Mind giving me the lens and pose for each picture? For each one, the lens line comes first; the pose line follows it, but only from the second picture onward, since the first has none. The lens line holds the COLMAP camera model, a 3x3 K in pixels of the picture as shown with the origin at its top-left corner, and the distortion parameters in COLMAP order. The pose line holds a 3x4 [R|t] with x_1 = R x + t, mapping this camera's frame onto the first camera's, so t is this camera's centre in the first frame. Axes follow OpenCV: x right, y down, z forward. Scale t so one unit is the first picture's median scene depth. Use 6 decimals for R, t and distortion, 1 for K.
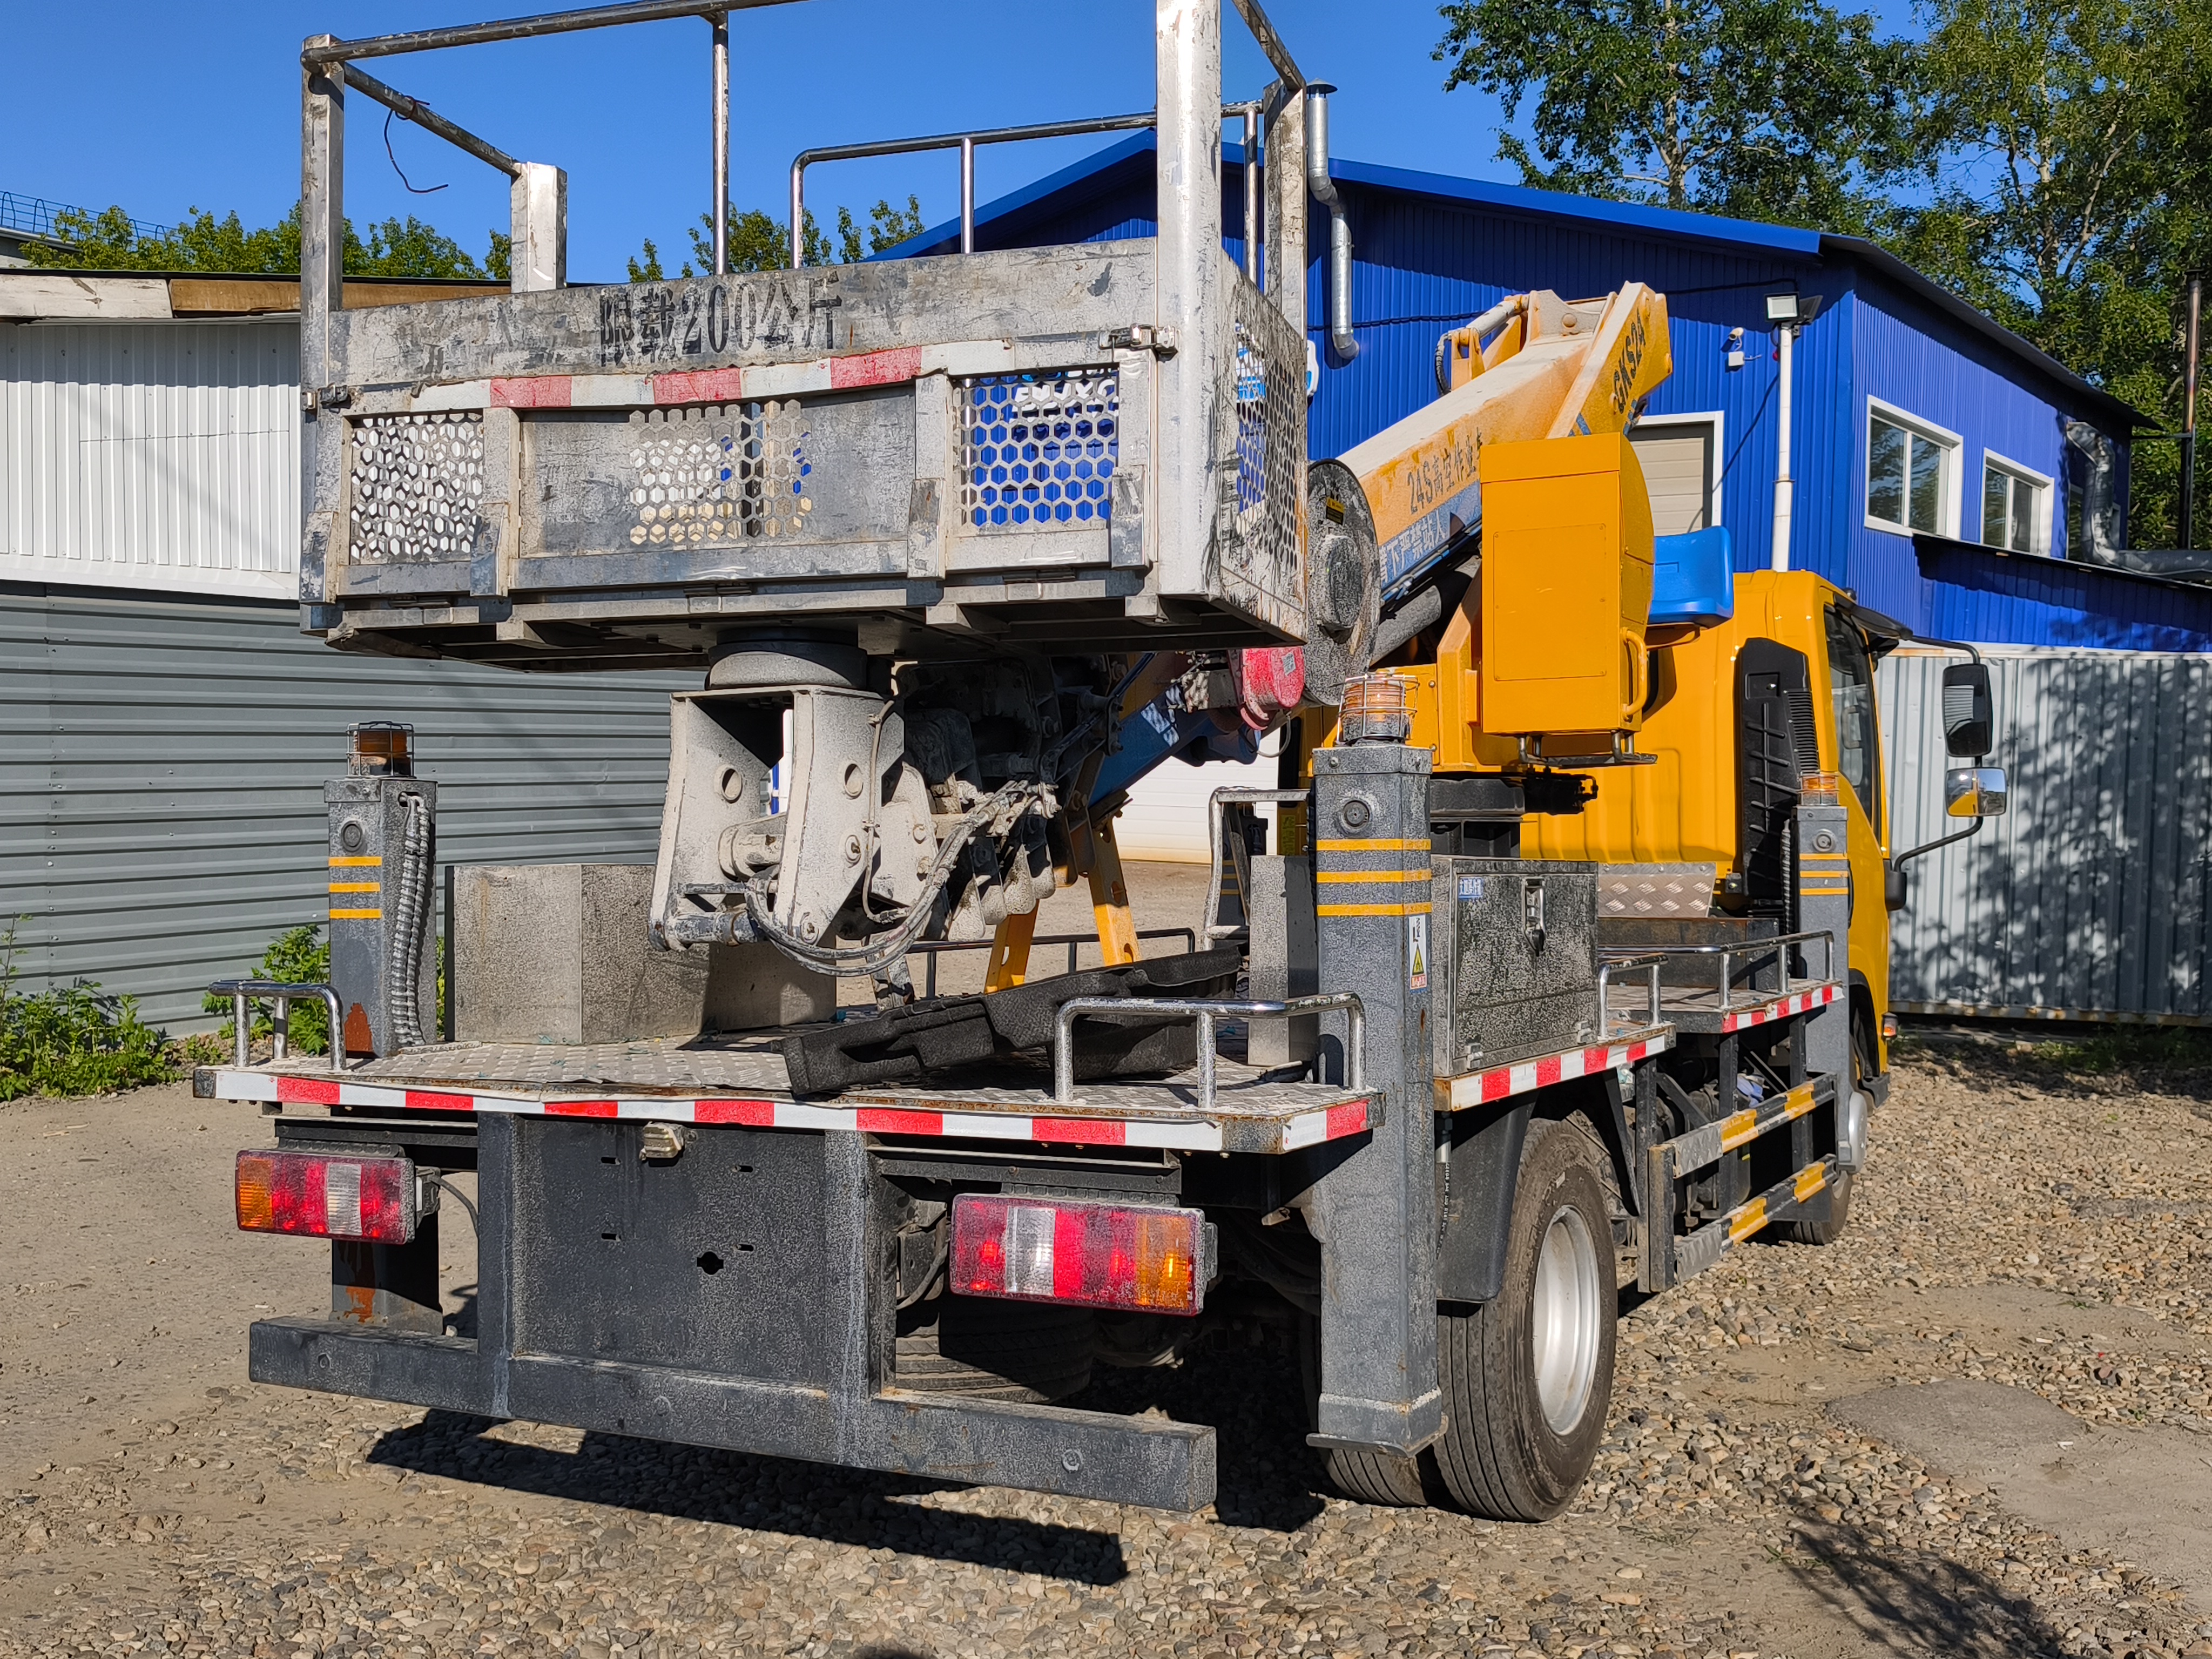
lens RADIAL K [[2225.8, 0, 1106.0], [0, 2225.8, 829.5], [0, 0, 1]] dist [0.191786, -0.708334]
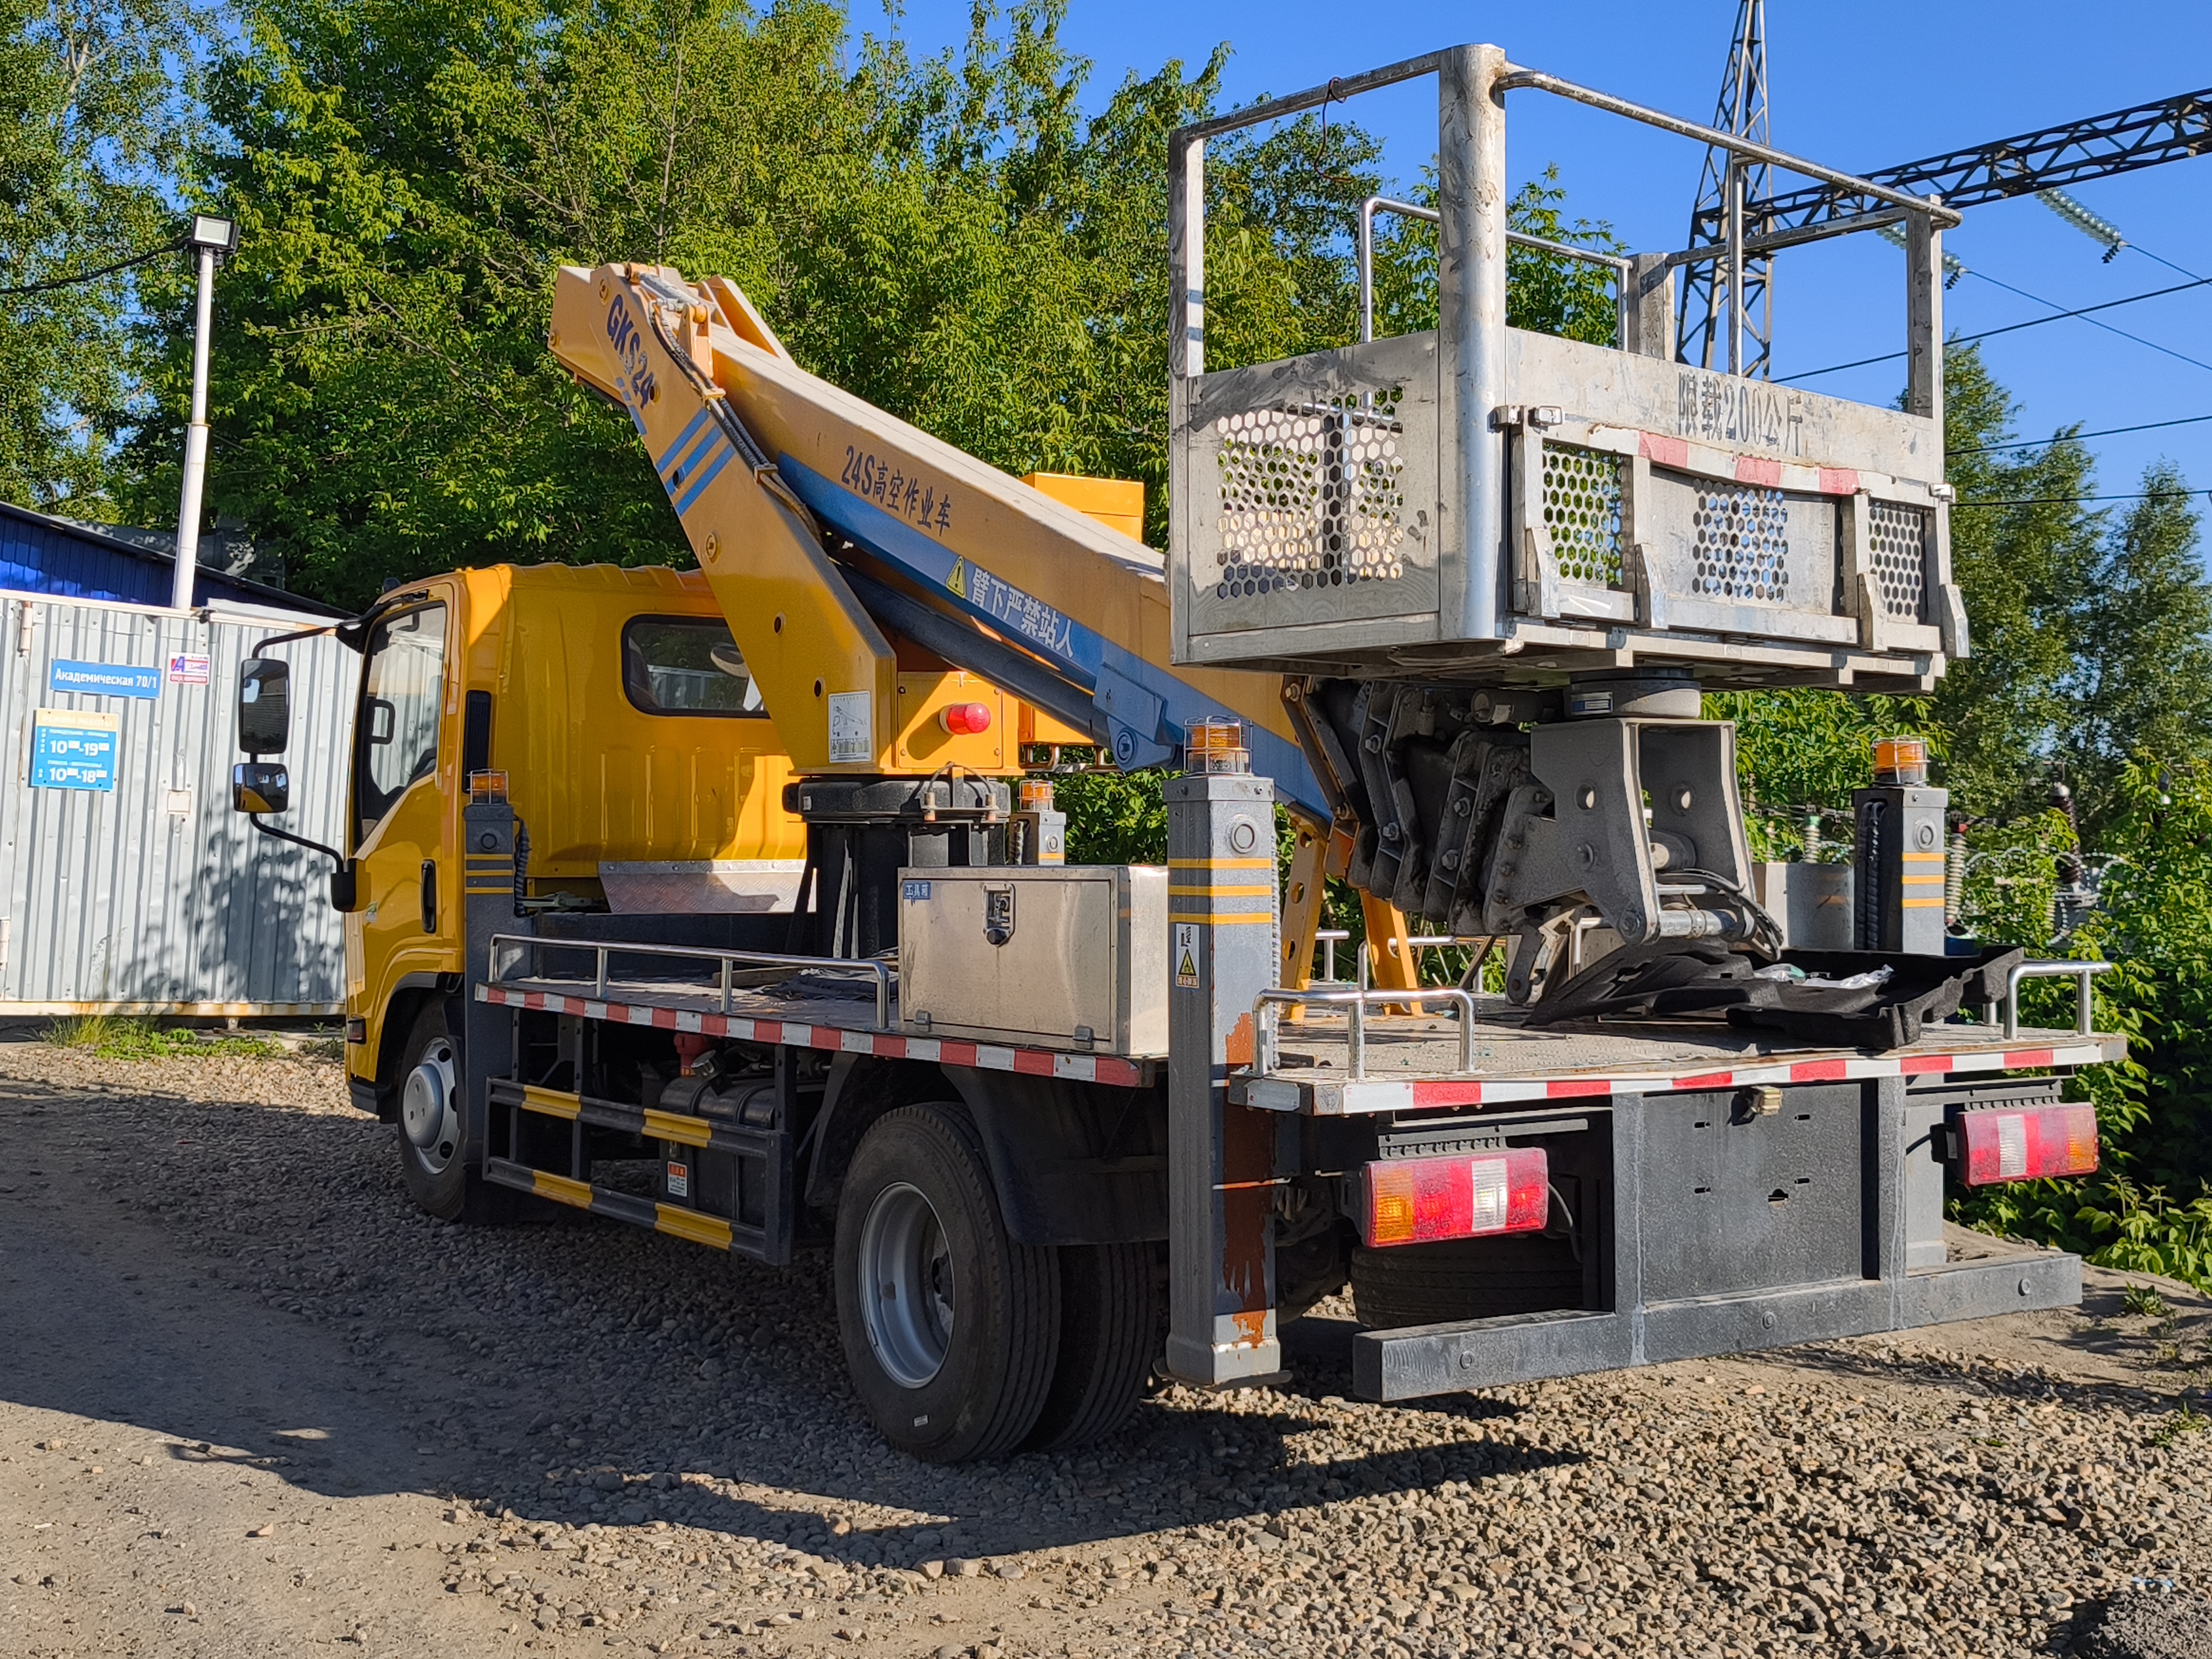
lens RADIAL K [[2631.4, 0, 1106.0], [0, 2631.4, 829.5], [0, 0, 1]] dist [0.183275, -0.649863]
pose [[0.489405, 0.012821, 0.871962, -1.556120], [-0.021019, 0.999775, -0.002903, 0.005024], [-0.871803, -0.016907, 0.489564, 0.594942]]
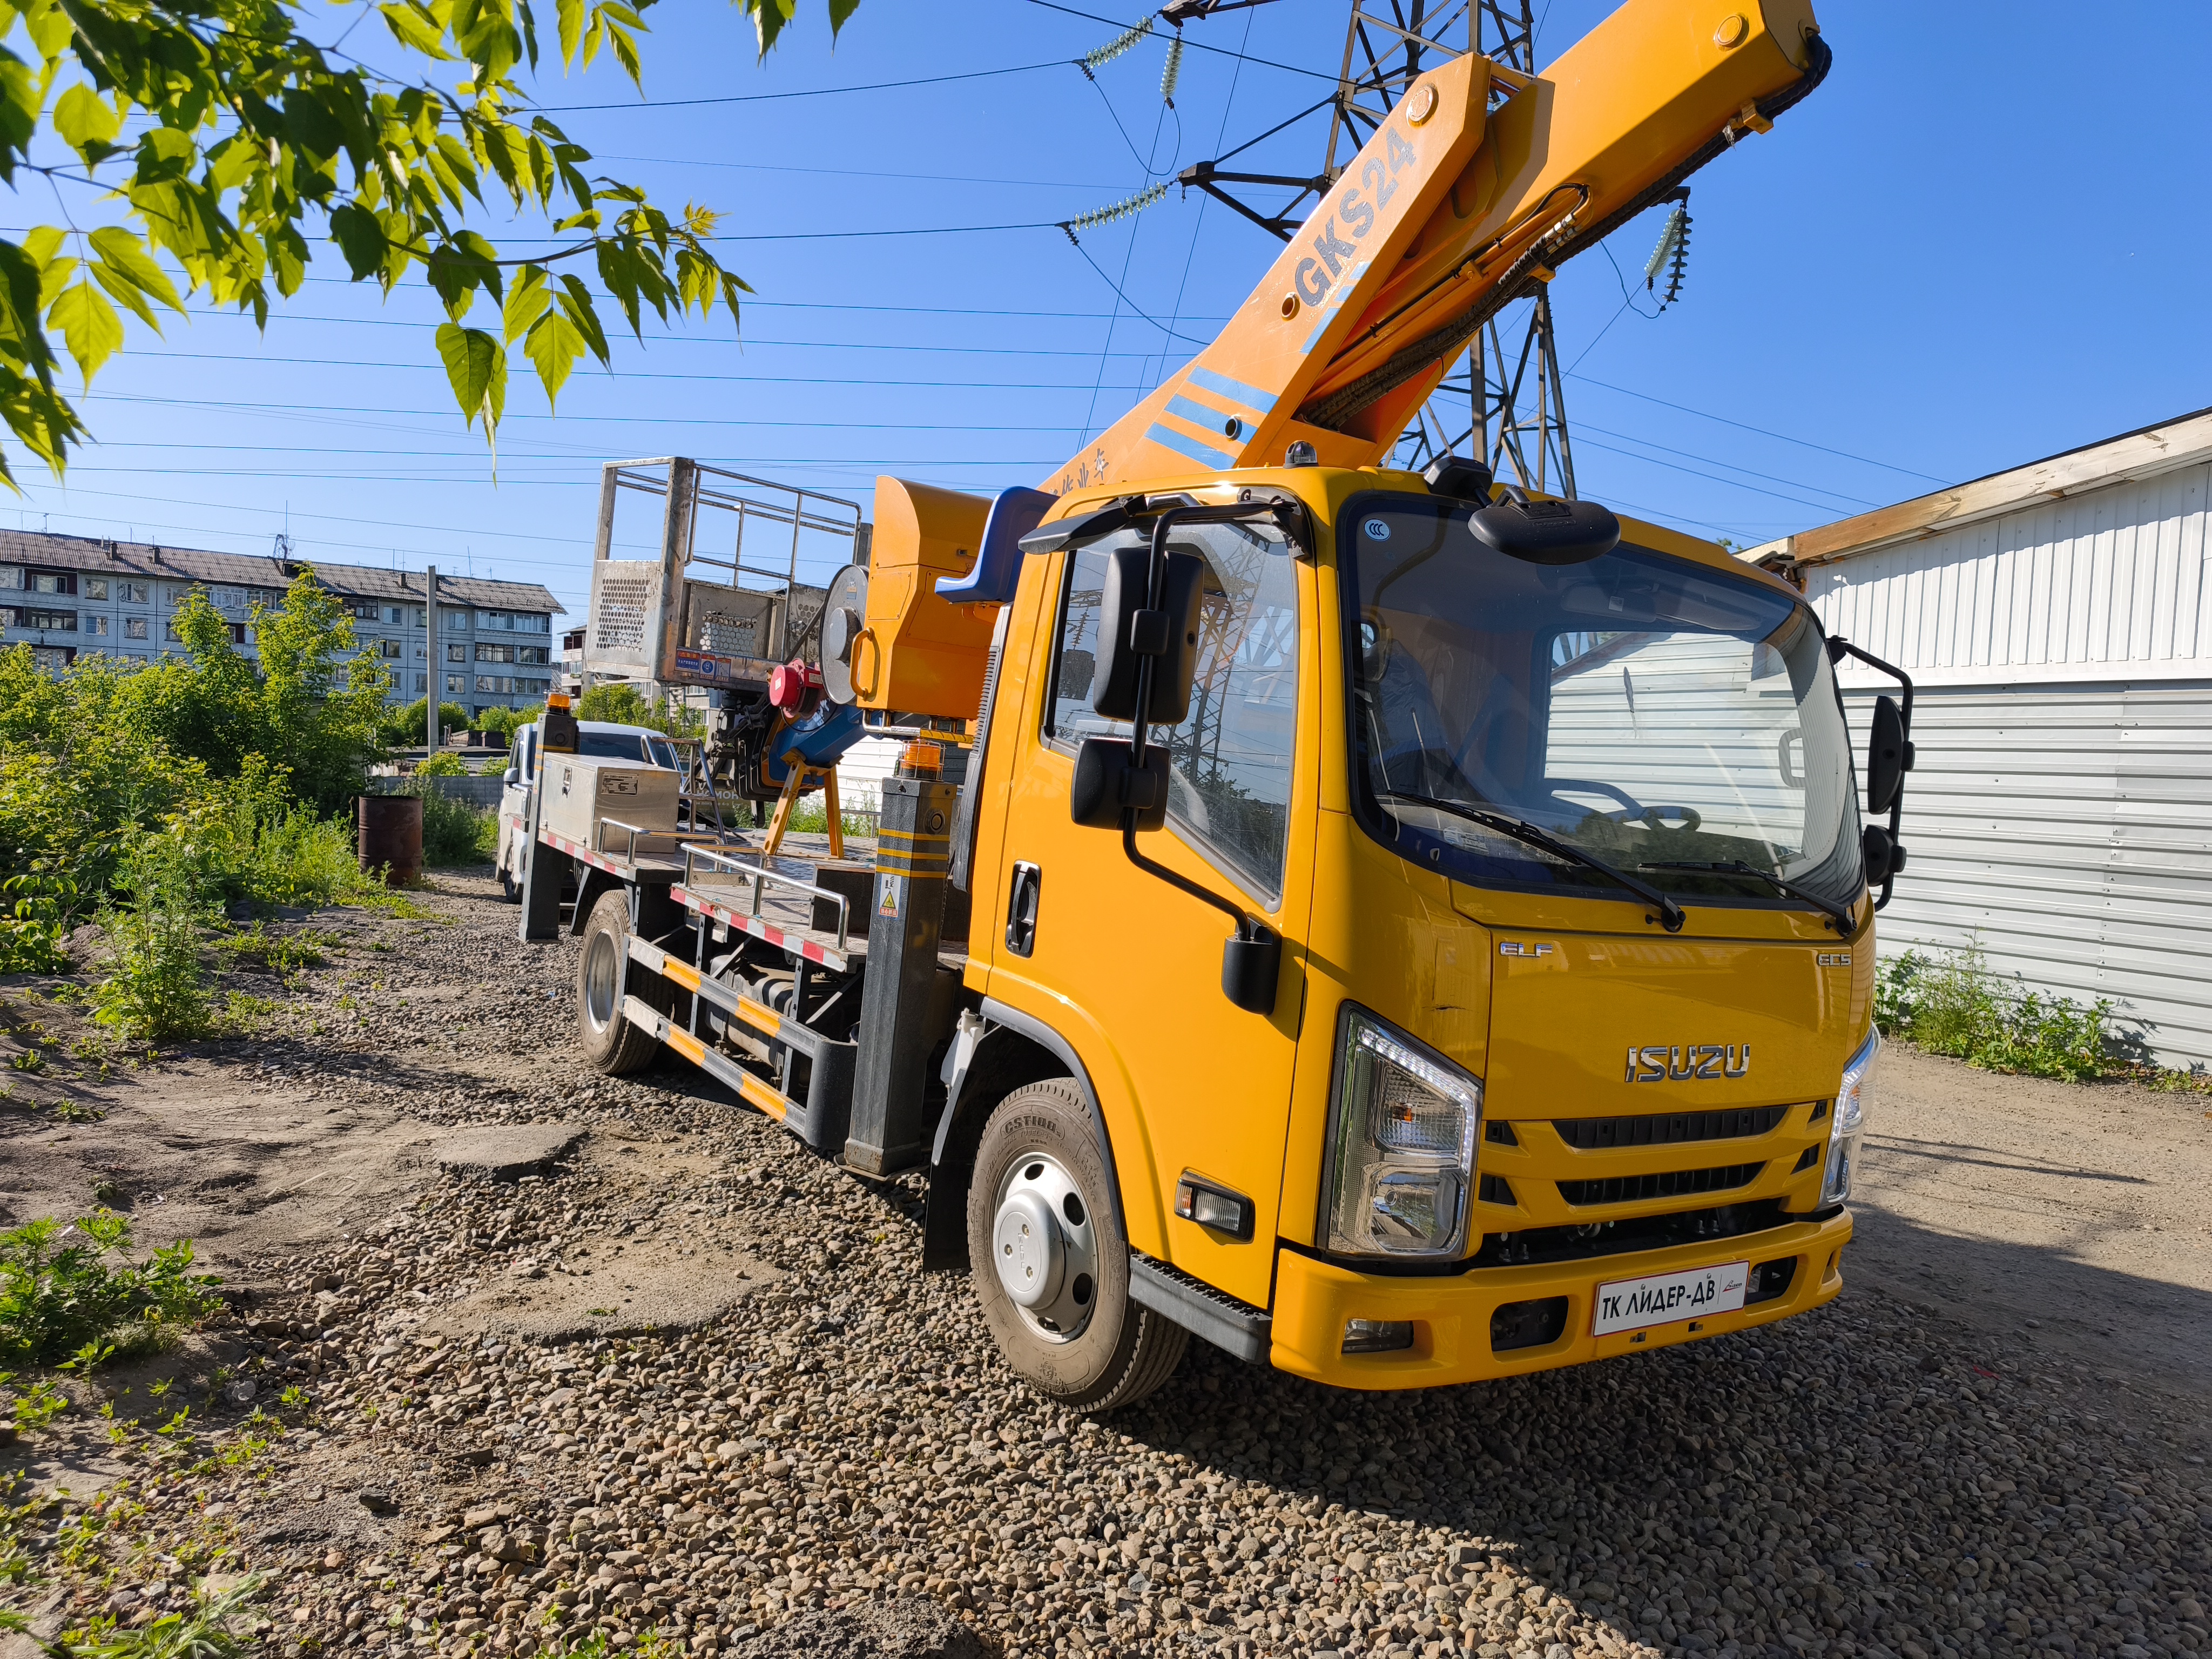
lens RADIAL K [[1521.5, 0, 1106.0], [0, 1521.5, 829.5], [0, 0, 1]] dist [0.001469, 0.002990]
pose [[-0.470097, 0.002323, -0.882612, 1.598653], [-0.089141, 0.994758, 0.050097, -0.053407], [0.878102, 0.102228, -0.467426, 2.599706]]
